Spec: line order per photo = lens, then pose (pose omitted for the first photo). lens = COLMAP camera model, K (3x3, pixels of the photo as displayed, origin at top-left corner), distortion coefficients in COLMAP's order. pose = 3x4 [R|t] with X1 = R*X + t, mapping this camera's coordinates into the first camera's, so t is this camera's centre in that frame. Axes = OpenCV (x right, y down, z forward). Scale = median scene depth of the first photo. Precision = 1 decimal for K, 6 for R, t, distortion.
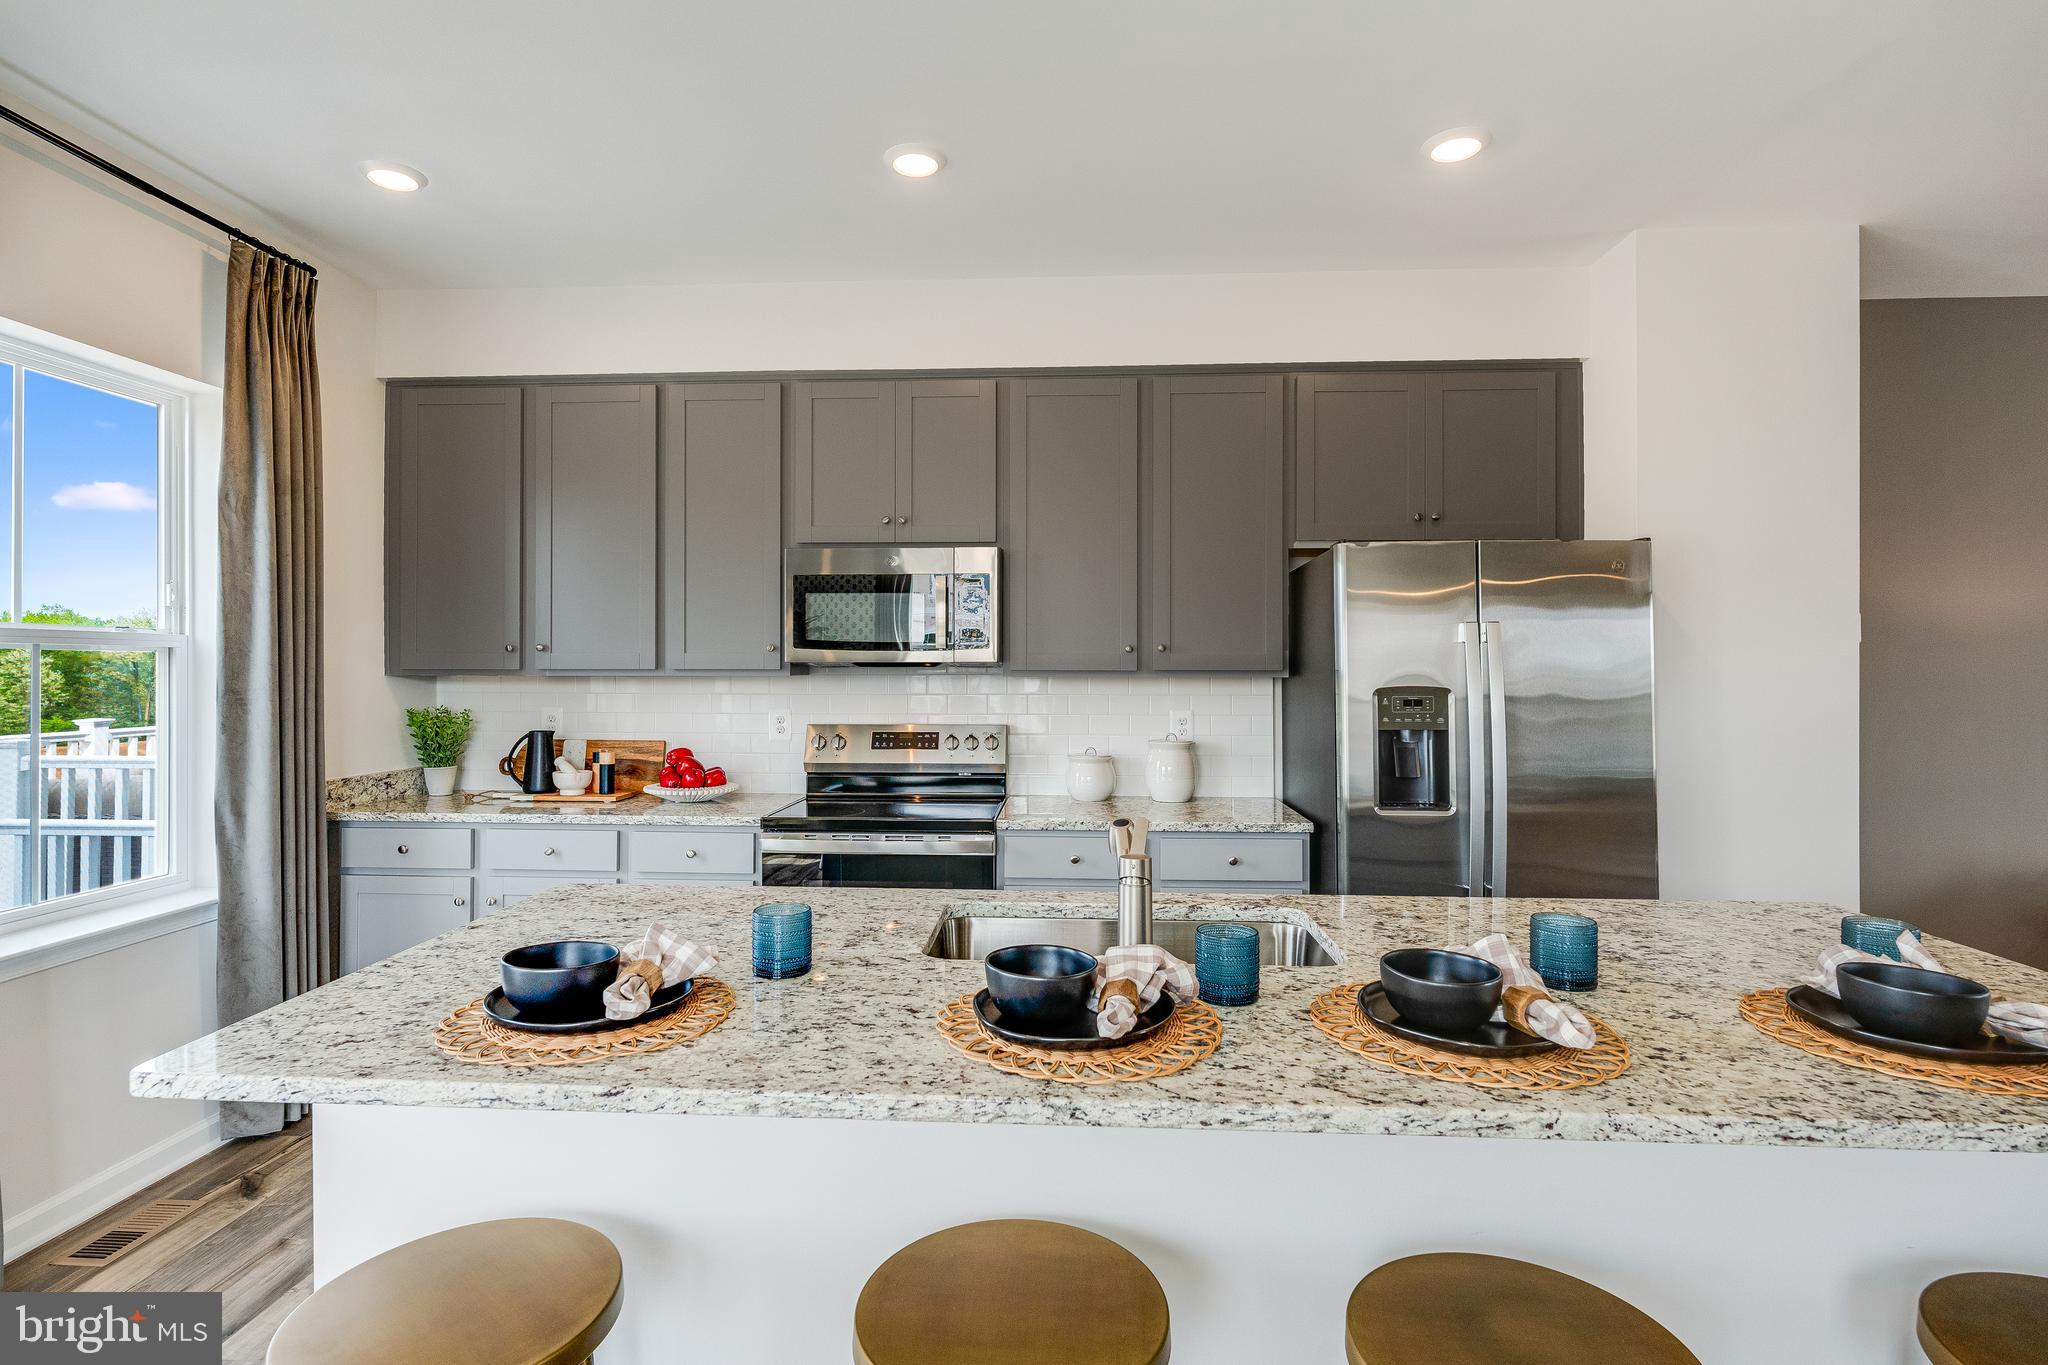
lens RADIAL K [[1003.3, 0, 1021.6], [0, 1003.3, 650.6], [0, 0, 1]] dist [0.001680, 0.000097]
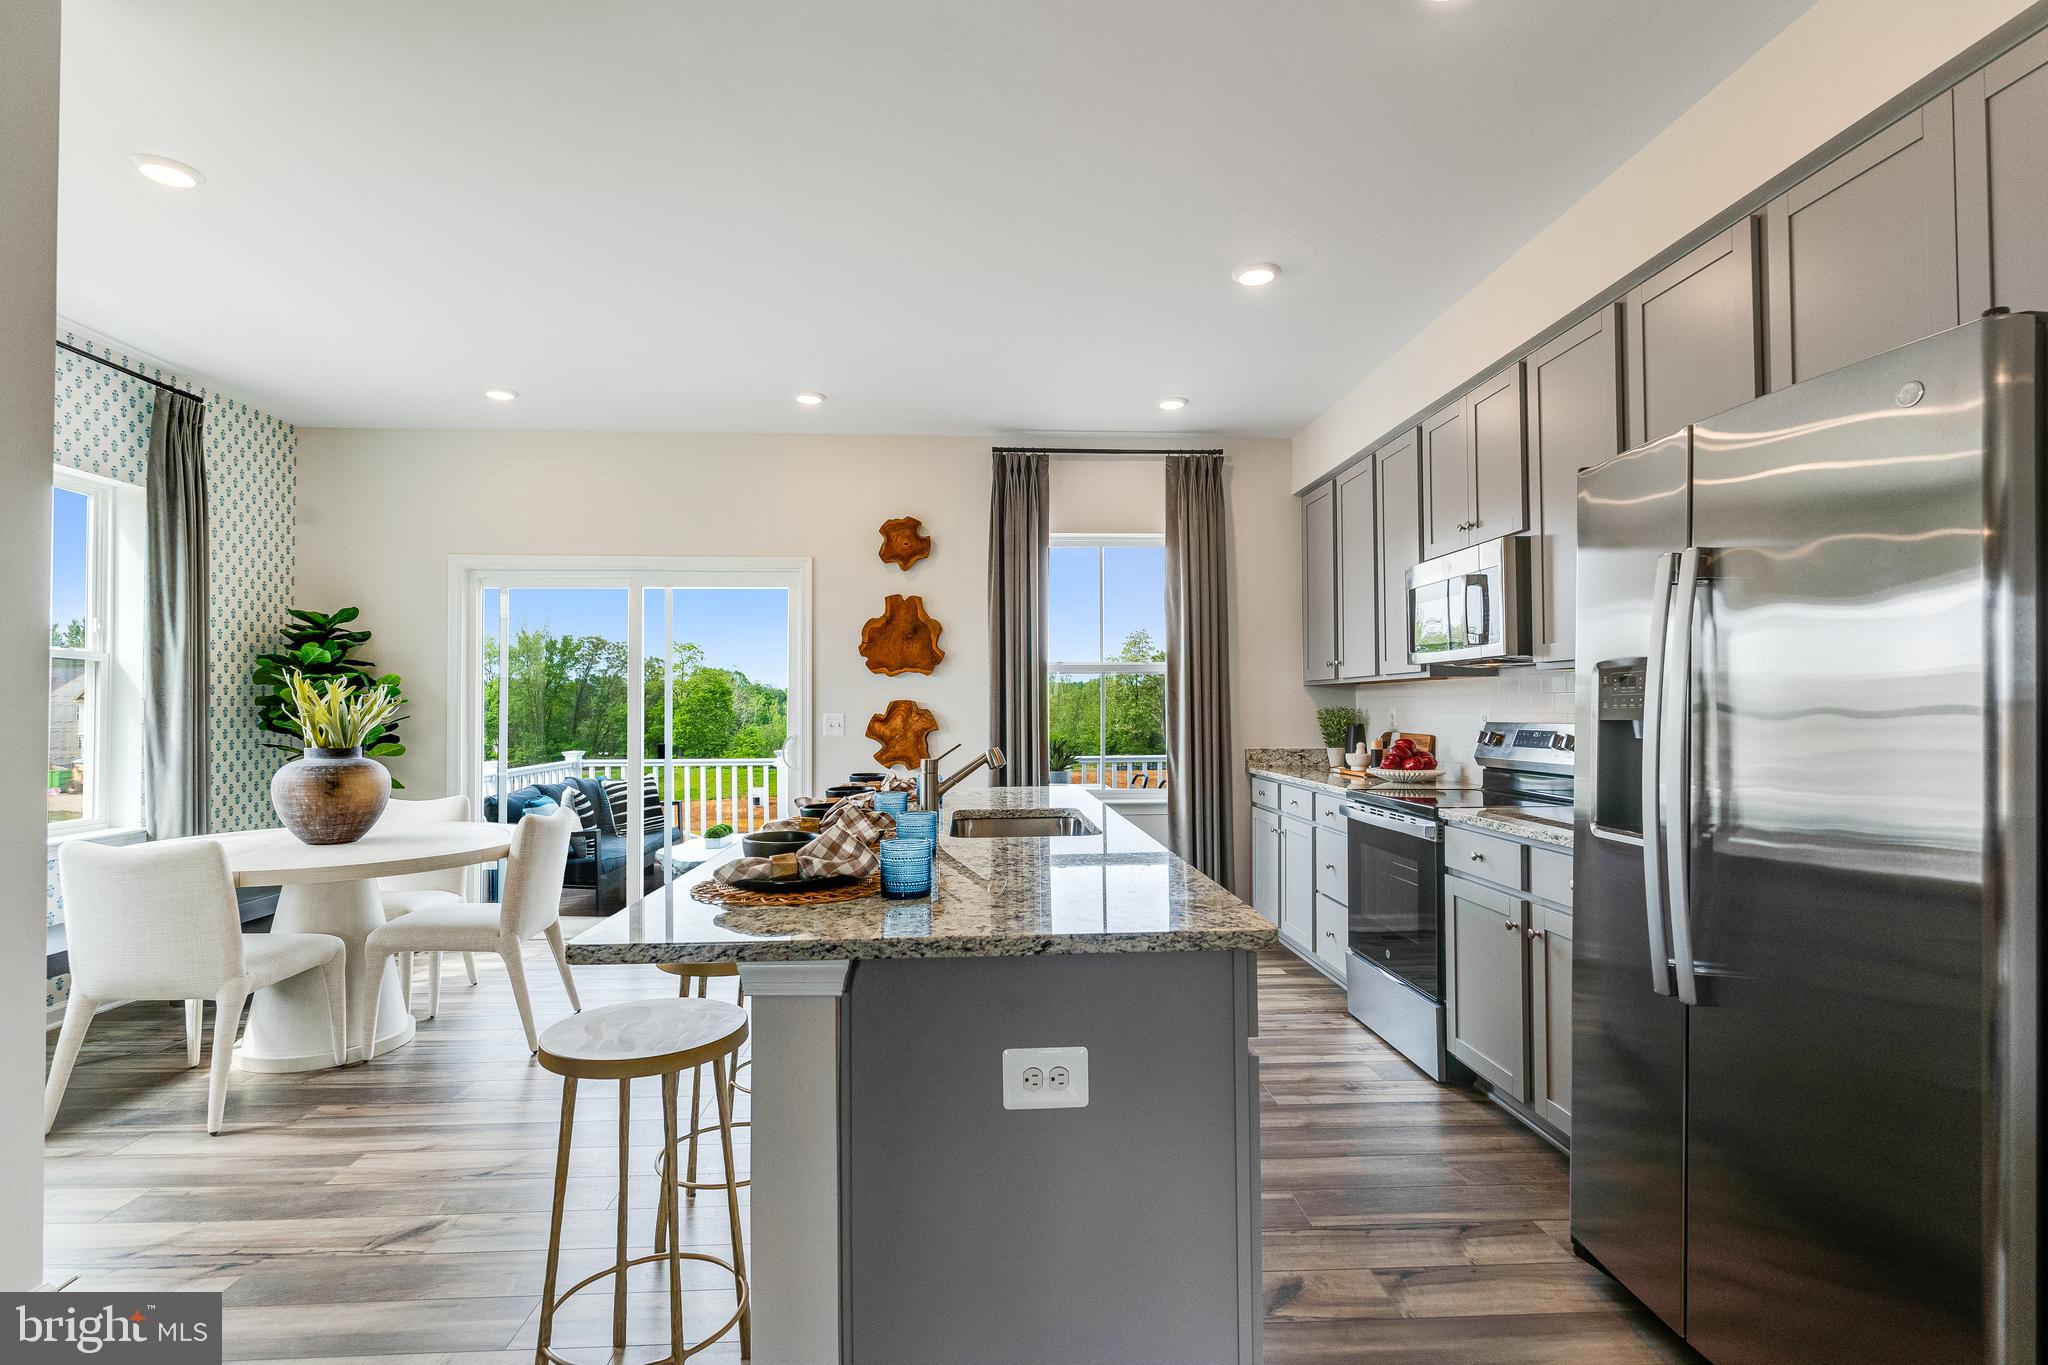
lens RADIAL K [[997.2, 0, 1024.0], [0, 997.2, 682.5], [0, 0, 1]] dist [0.000542, 0.000021]
pose [[0.107360, -0.028759, -0.993804, 0.941600], [0.022894, 0.999388, -0.026448, 0.056255], [0.993957, -0.019913, 0.107953, 0.460167]]
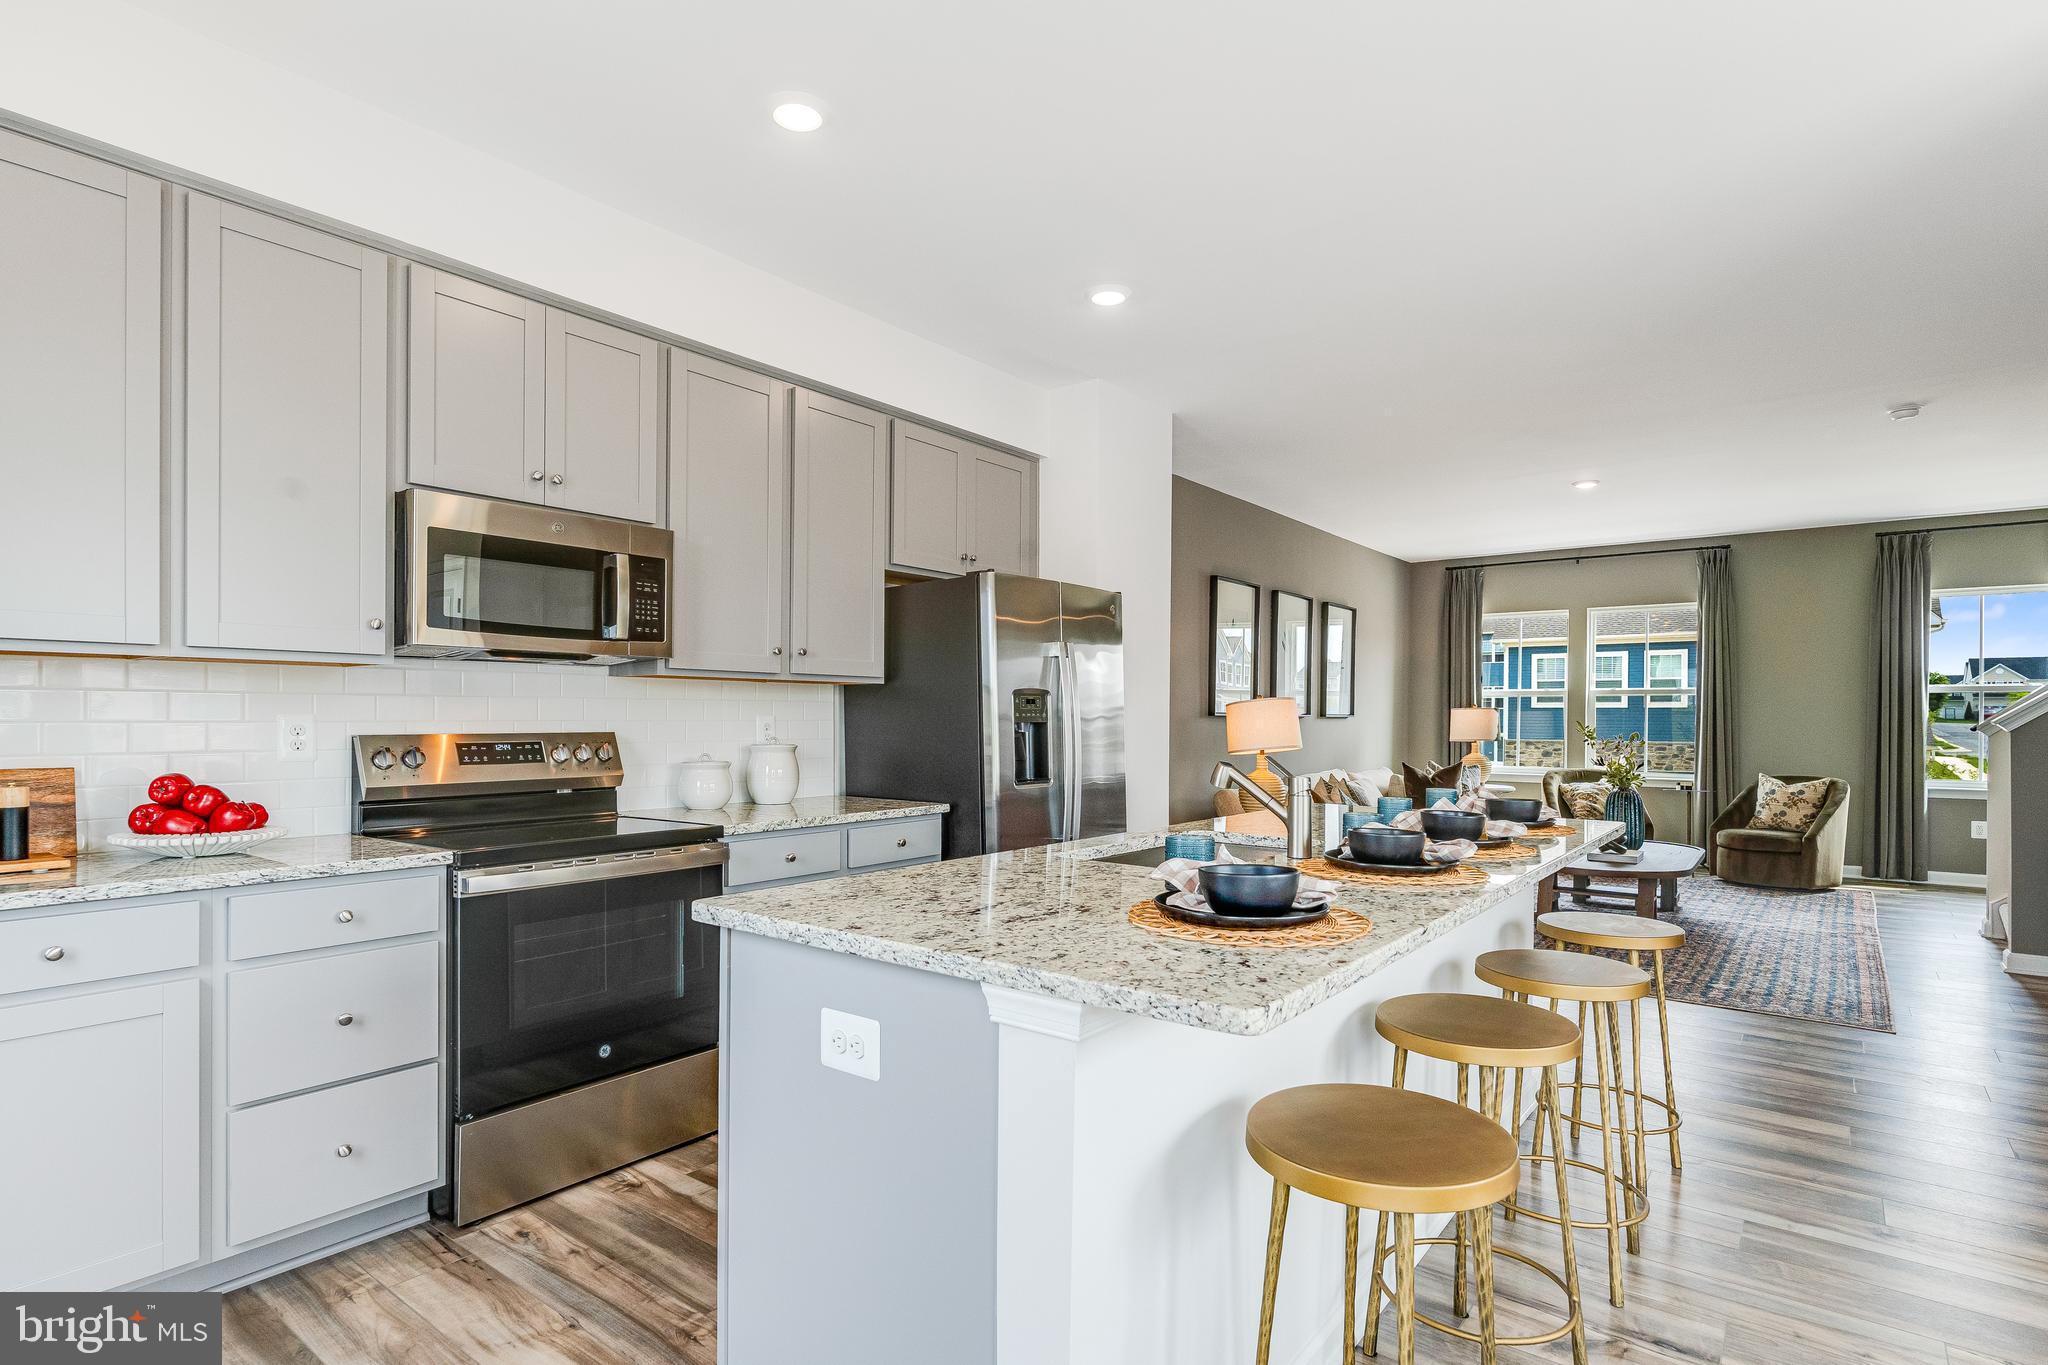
lens RADIAL K [[1017.0, 0, 1024.5], [0, 1017.0, 721.7], [0, 0, 1]] dist [0.000833, -0.000106]
pose [[0.567852, -0.005719, 0.823111, -0.640524], [-0.019339, 0.999607, 0.020287, 0.046887], [-0.822904, -0.027438, 0.567518, 0.228341]]
